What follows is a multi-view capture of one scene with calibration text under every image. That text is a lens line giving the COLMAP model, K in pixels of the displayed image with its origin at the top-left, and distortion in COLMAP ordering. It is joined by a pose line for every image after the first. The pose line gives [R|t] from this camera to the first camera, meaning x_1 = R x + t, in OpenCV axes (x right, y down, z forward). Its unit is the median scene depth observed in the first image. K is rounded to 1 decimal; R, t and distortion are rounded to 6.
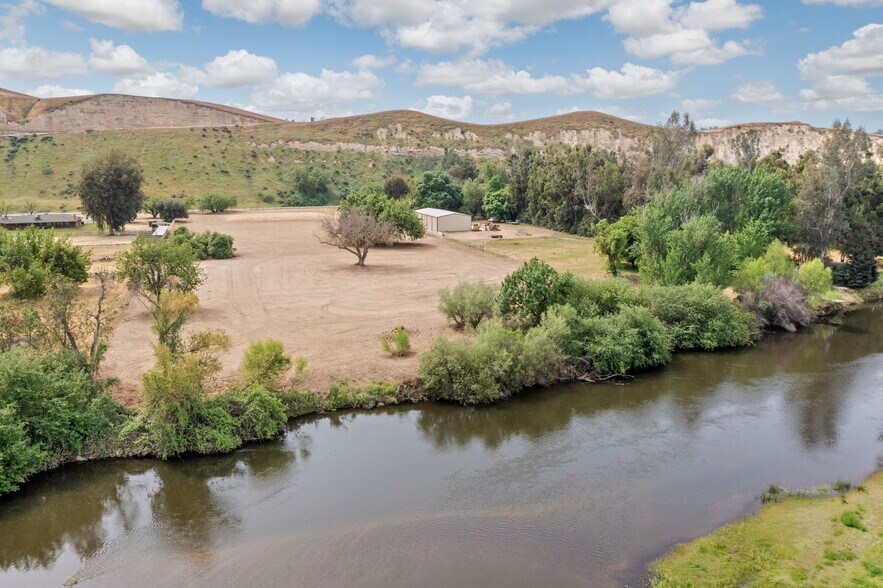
lens RADIAL K [[705.1, 0, 440.9], [0, 705.1, 285.9], [0, 0, 1]] dist [-0.011301, 0.004041]
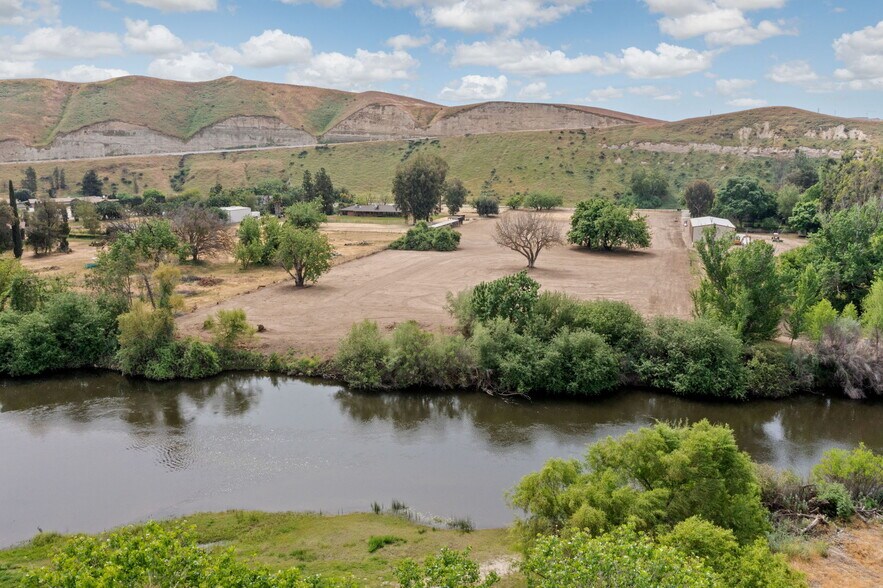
lens RADIAL K [[705.1, 0, 438.9], [0, 705.1, 296.1], [0, 0, 1]] dist [-0.011301, 0.004041]
pose [[0.809910, 0.116993, -0.574769, 0.220932], [-0.106954, 0.992934, 0.051400, -0.014994], [0.576721, 0.019844, 0.816700, 0.039298]]
